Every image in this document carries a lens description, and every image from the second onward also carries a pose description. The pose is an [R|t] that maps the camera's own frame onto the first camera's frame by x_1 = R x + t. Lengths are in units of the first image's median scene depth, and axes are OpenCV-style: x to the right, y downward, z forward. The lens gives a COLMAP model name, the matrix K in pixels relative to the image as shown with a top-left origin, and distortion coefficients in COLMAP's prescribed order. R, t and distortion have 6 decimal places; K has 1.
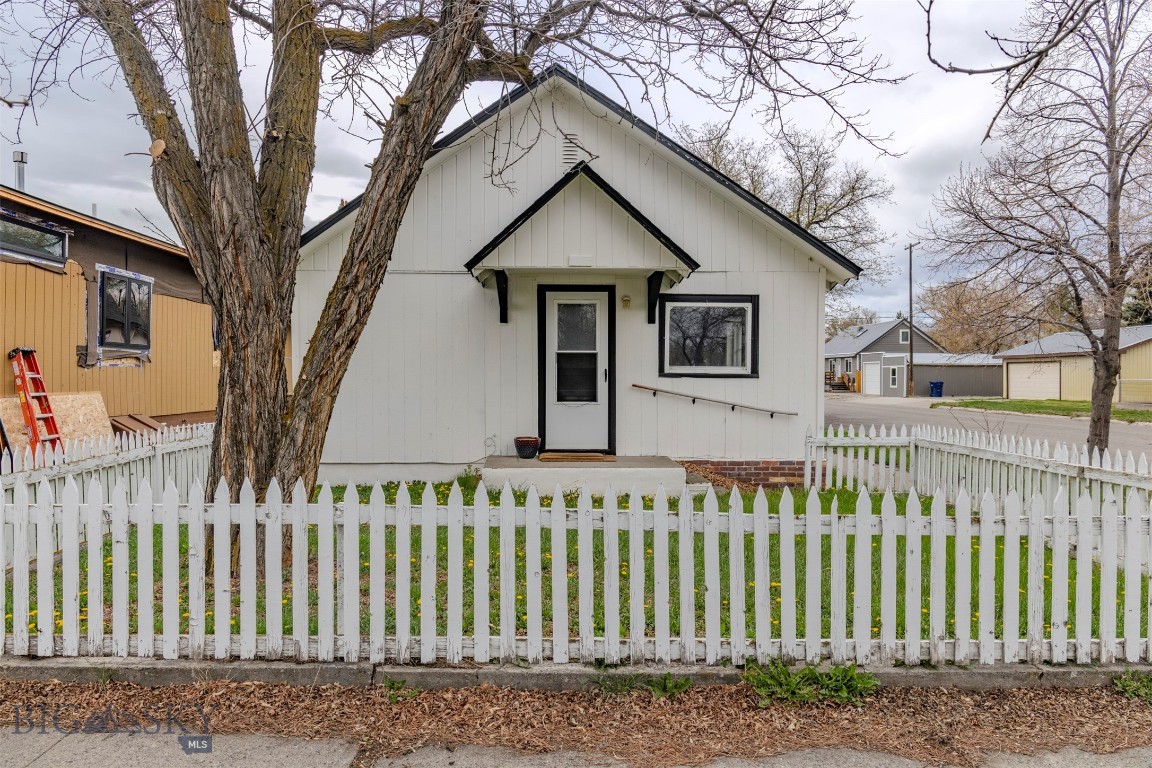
lens RADIAL K [[789.8, 0, 567.8], [0, 789.8, 375.5], [0, 0, 1]] dist [-0.010275, -0.010148]
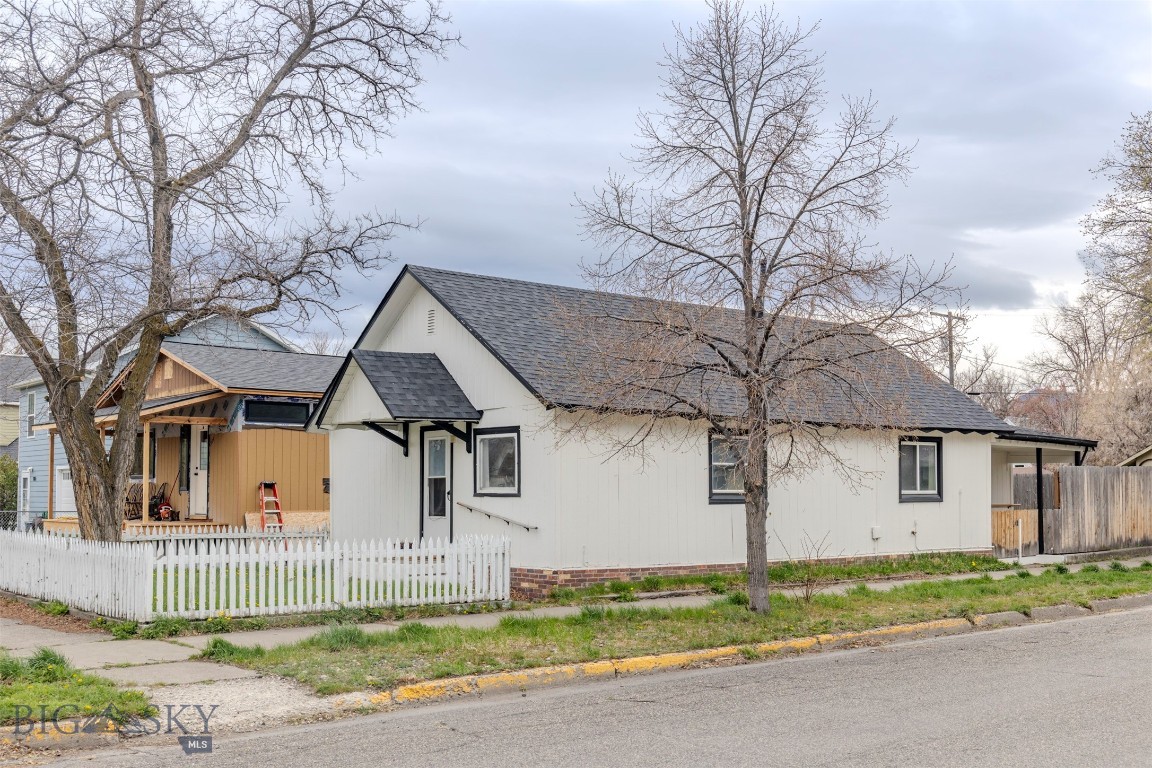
lens RADIAL K [[1275.5, 0, 573.9], [0, 1275.5, 403.5], [0, 0, 1]] dist [-0.038716, 0.000000]
pose [[0.615919, -0.066690, -0.784982, 1.775277], [0.006225, 0.996791, -0.079801, 0.016556], [0.787785, 0.044265, 0.614357, -0.098646]]
